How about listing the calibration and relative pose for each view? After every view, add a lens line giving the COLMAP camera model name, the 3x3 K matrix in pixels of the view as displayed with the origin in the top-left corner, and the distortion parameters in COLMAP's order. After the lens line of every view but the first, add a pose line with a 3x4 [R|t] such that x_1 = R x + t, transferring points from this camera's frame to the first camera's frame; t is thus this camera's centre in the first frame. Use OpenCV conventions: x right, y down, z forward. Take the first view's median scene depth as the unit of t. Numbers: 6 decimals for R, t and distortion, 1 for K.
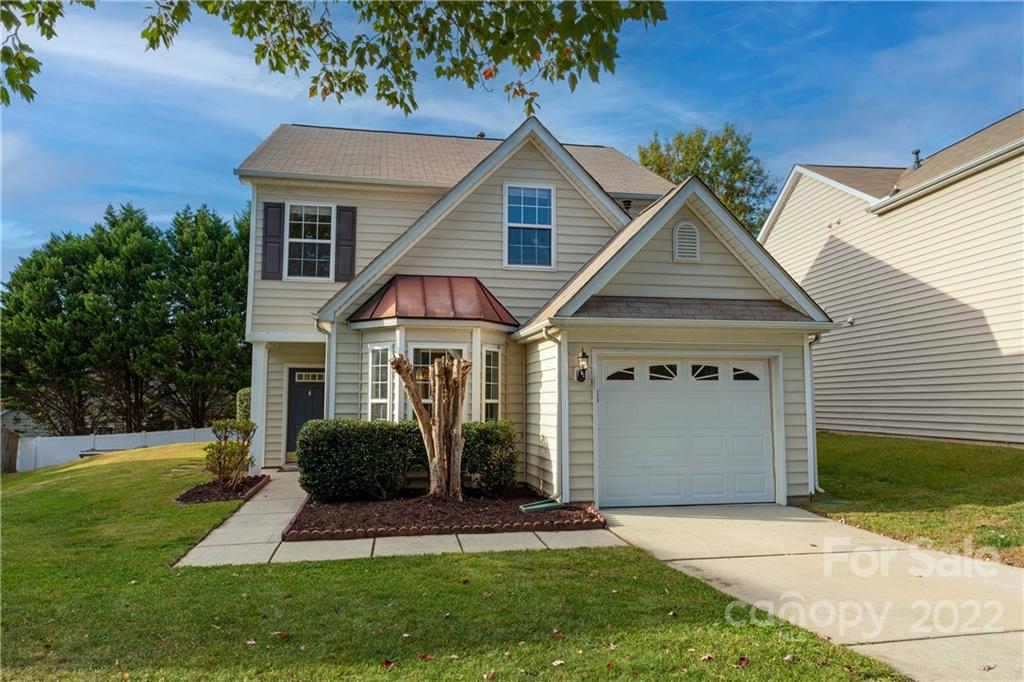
lens RADIAL K [[626.7, 0, 505.8], [0, 626.7, 343.7], [0, 0, 1]] dist [-0.003597, -0.001956]
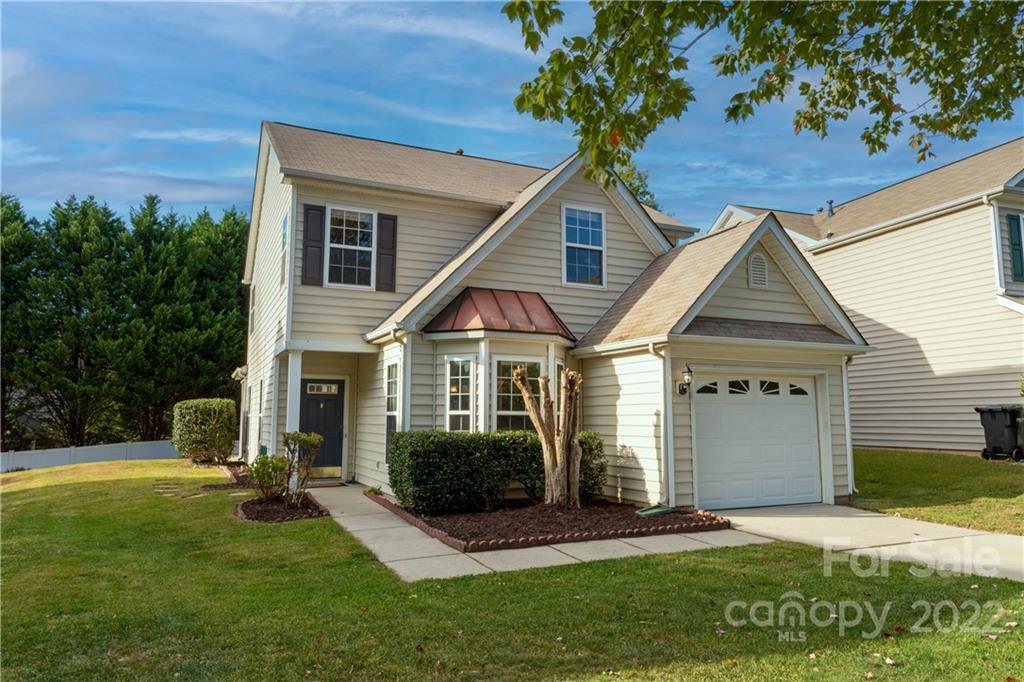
lens RADIAL K [[626.7, 0, 505.8], [0, 626.7, 343.7], [0, 0, 1]] dist [-0.003597, -0.001956]
pose [[0.974561, 0.027209, 0.222463, -0.329433], [-0.021191, 0.999343, -0.029395, 0.008799], [-0.223117, 0.023933, 0.974498, 0.009166]]
